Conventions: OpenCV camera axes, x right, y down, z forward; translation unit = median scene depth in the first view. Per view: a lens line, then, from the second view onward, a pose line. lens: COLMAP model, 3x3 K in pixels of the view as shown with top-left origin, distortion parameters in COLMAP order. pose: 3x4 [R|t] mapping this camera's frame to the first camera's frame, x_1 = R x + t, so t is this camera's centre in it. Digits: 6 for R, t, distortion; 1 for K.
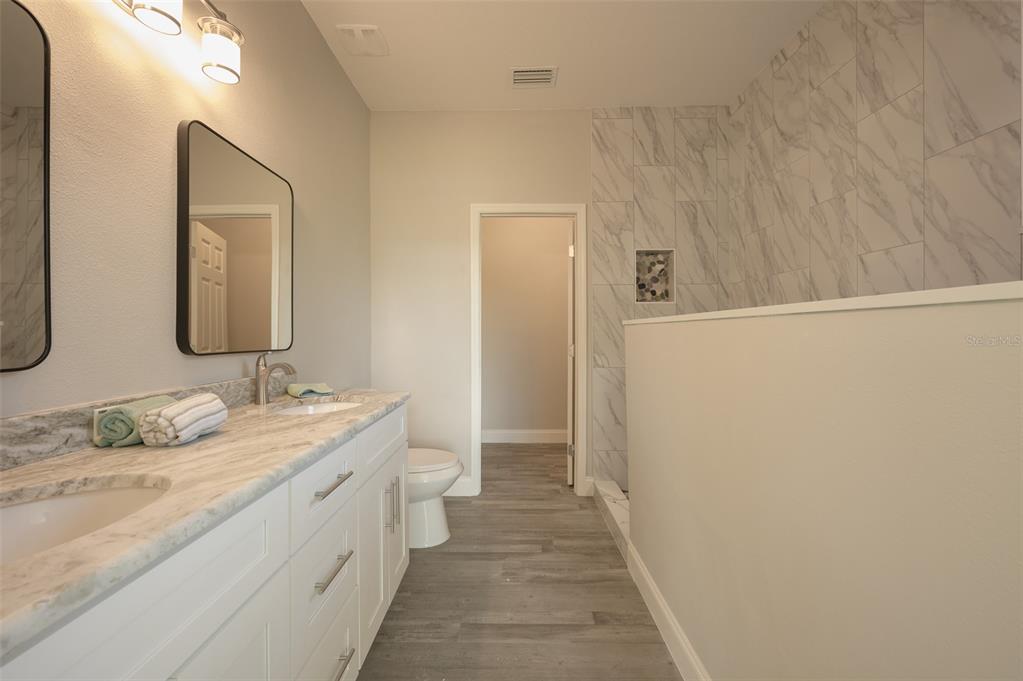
lens RADIAL K [[412.7, 0, 511.0], [0, 412.7, 335.4], [0, 0, 1]] dist [0.002056, 0.000307]
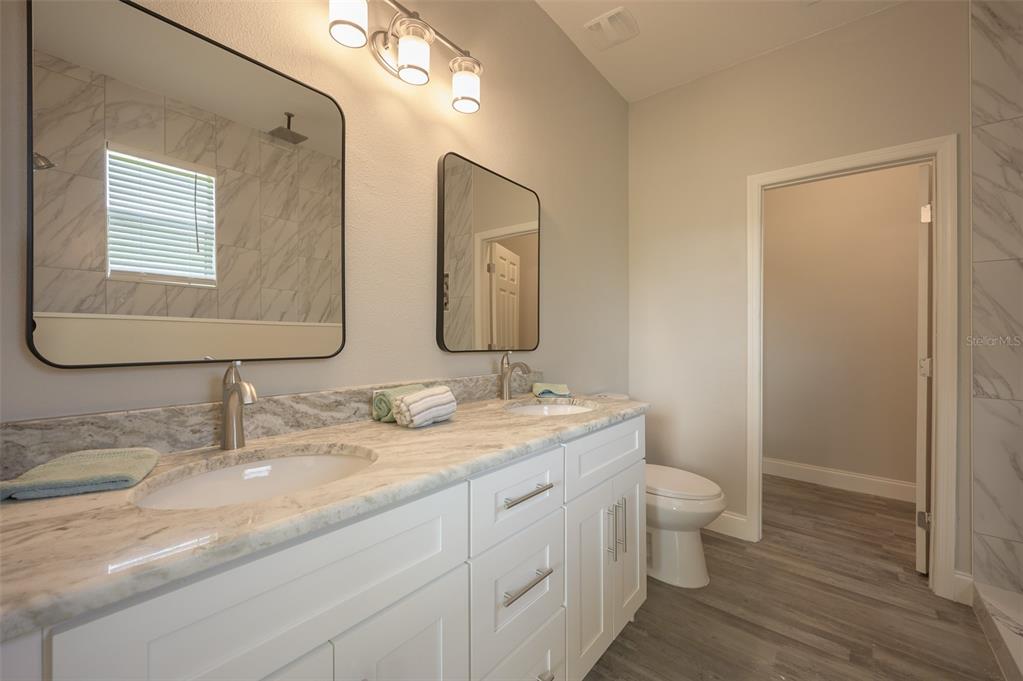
lens RADIAL K [[412.7, 0, 507.3], [0, 412.7, 334.5], [0, 0, 1]] dist [0.002056, 0.000307]
pose [[0.778005, 0.012006, -0.628144, 0.069143], [-0.018236, 0.999828, -0.003476, -0.000672], [0.627994, 0.014159, 0.778090, 0.125128]]
